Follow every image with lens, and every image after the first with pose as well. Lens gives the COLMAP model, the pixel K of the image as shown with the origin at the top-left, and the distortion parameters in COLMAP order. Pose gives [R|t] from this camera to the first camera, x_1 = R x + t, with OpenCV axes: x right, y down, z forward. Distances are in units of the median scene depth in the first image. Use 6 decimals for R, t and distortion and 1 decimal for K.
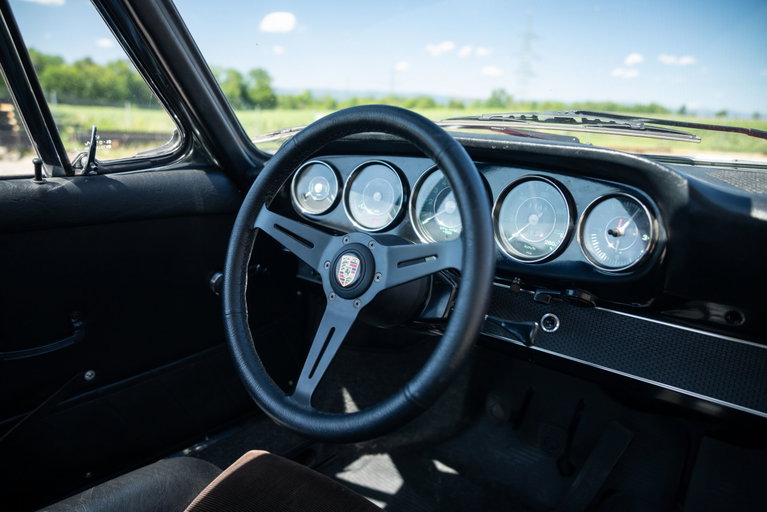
lens RADIAL K [[525.1, 0, 385.6], [0, 525.1, 270.9], [0, 0, 1]] dist [-0.097693, 0.060366]
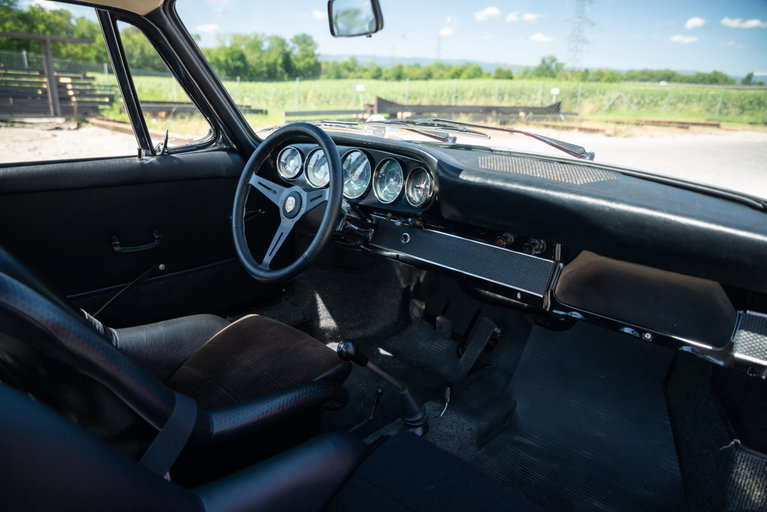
lens RADIAL K [[525.1, 0, 378.2], [0, 525.1, 278.9], [0, 0, 1]] dist [-0.097693, 0.060366]
pose [[0.995708, 0.030412, -0.087408, 0.377093], [-0.024228, 0.997185, 0.070957, 0.111051], [0.089319, -0.068534, 0.993642, -0.830386]]
